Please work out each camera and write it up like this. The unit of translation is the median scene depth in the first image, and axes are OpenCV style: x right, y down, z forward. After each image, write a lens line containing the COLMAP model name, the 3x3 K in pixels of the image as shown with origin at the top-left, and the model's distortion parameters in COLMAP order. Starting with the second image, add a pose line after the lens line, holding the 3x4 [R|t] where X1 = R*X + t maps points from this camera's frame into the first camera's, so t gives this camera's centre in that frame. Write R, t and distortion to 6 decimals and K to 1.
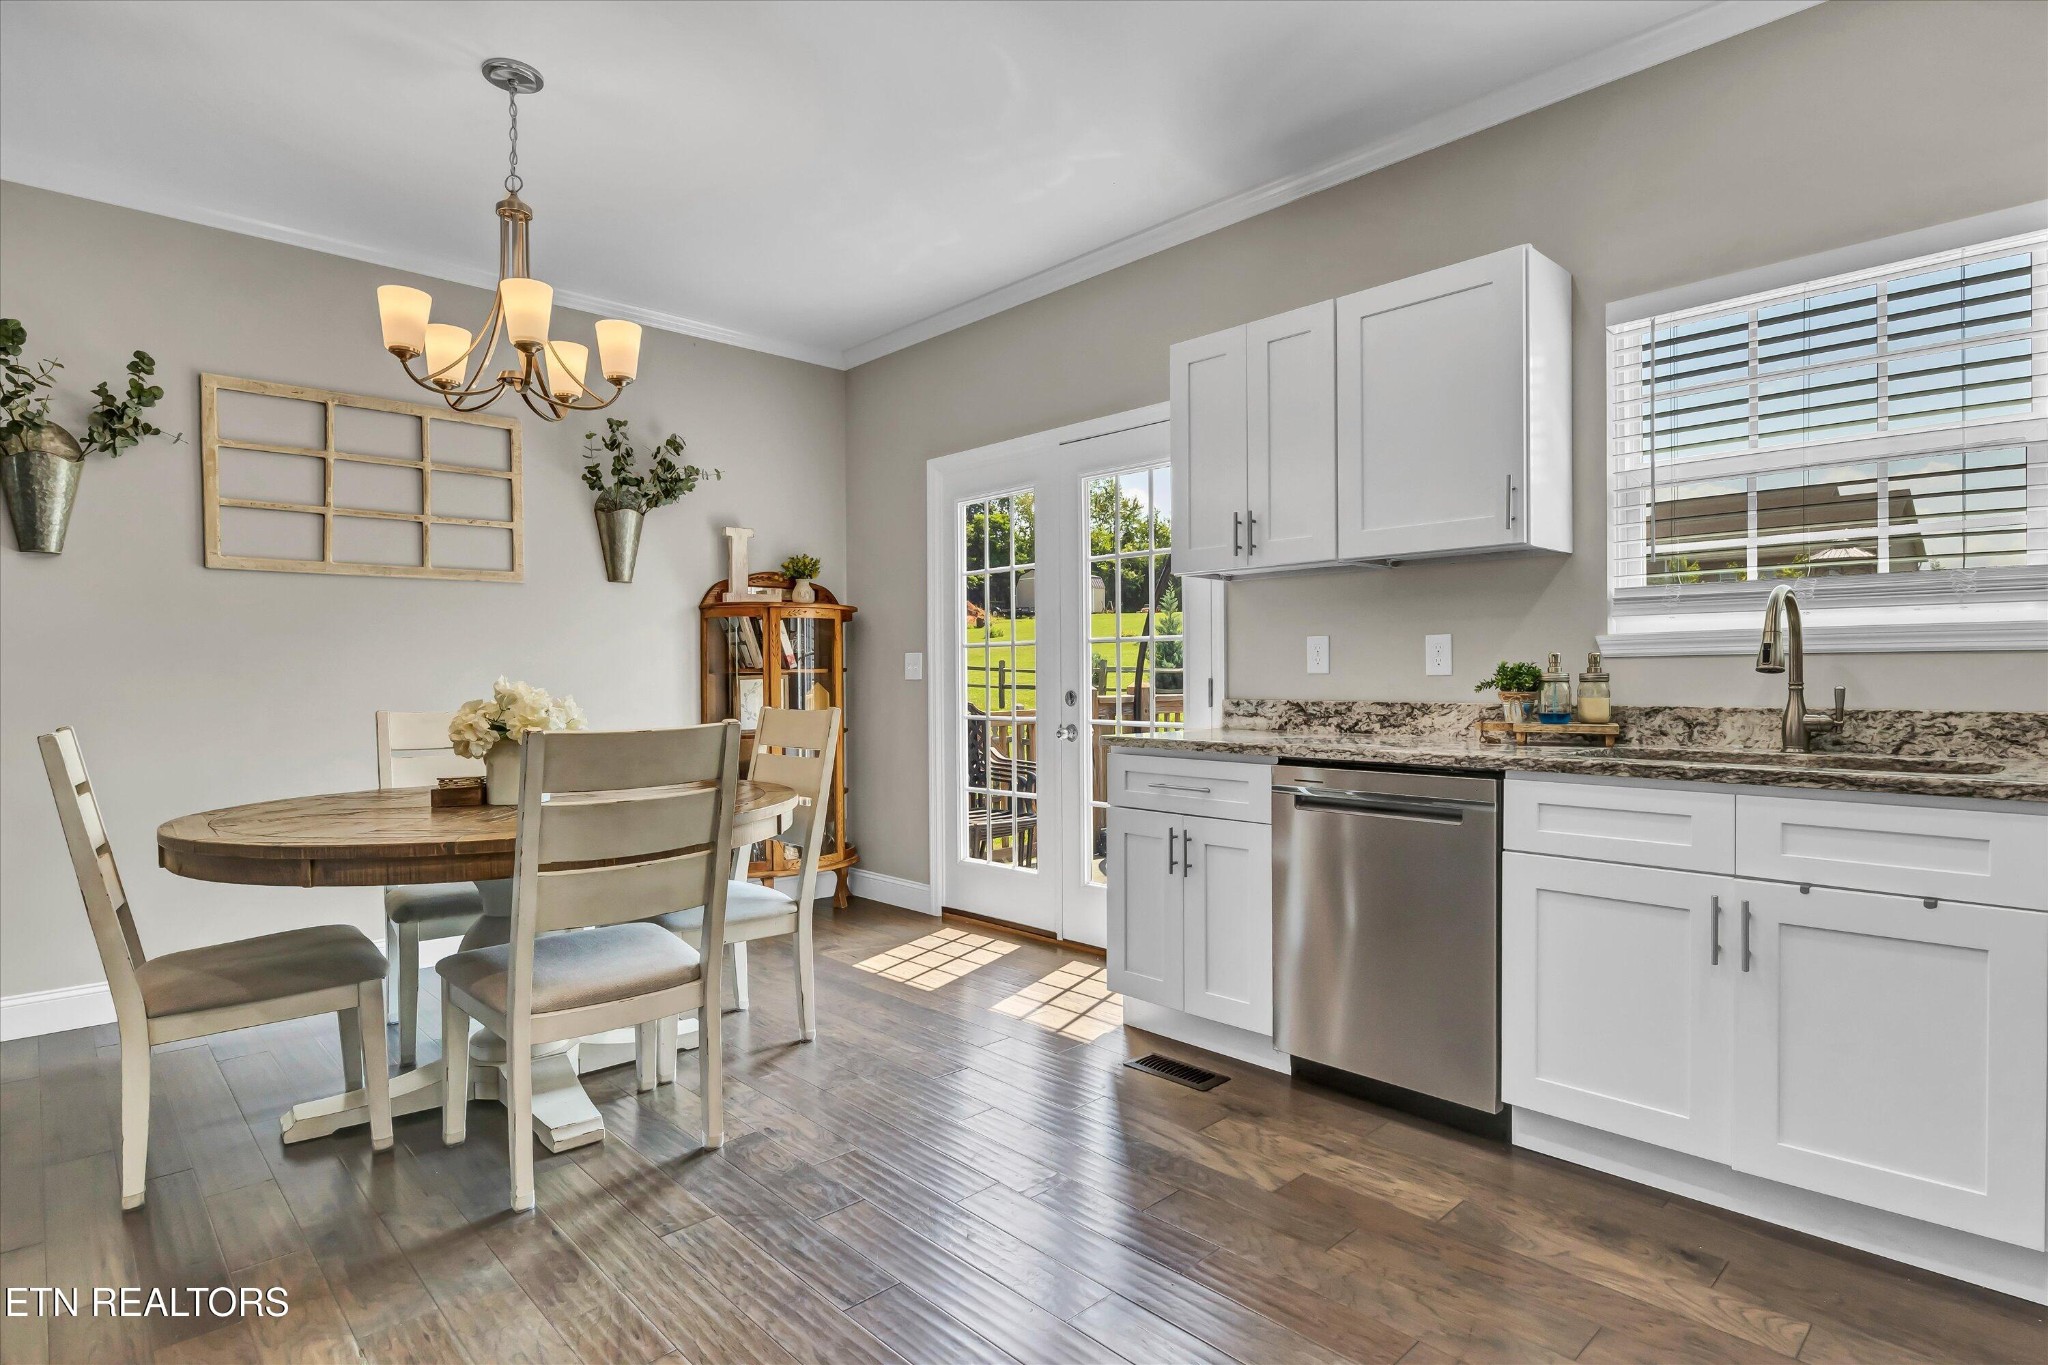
lens RADIAL K [[1054.9, 0, 1024.0], [0, 1054.9, 682.5], [0, 0, 1]] dist [-0.002452, -0.000458]
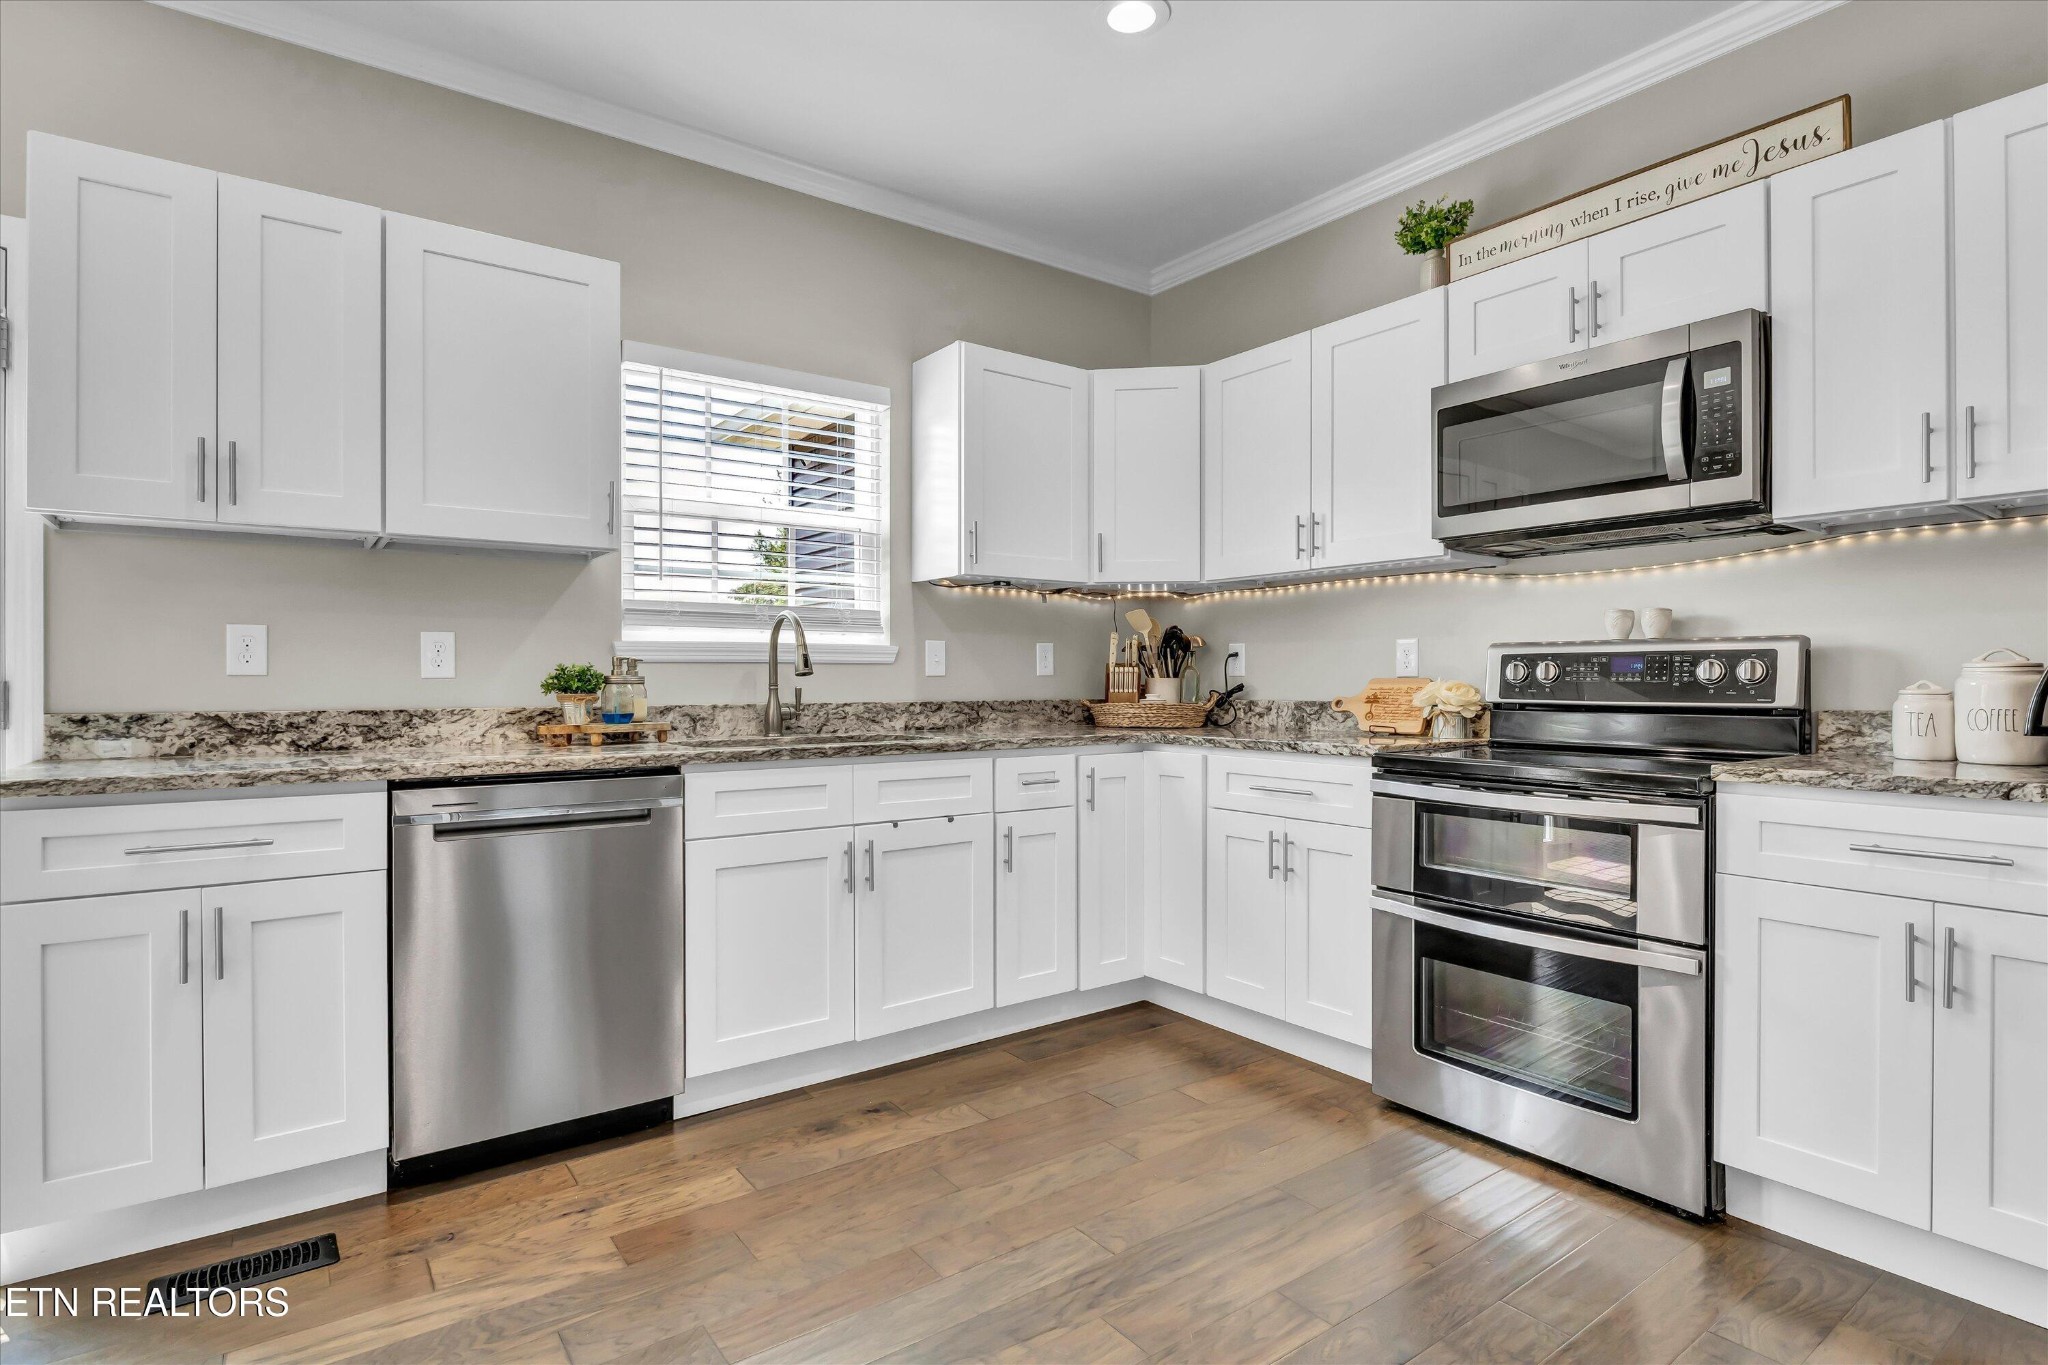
lens RADIAL K [[1037.0, 0, 1024.0], [0, 1037.0, 682.5], [0, 0, 1]] dist [-0.001321, -0.000709]
pose [[0.128286, 0.004626, 0.991726, -0.480584], [0.009517, 0.999937, -0.005896, 0.008034], [-0.991692, 0.010194, 0.128234, 0.469686]]
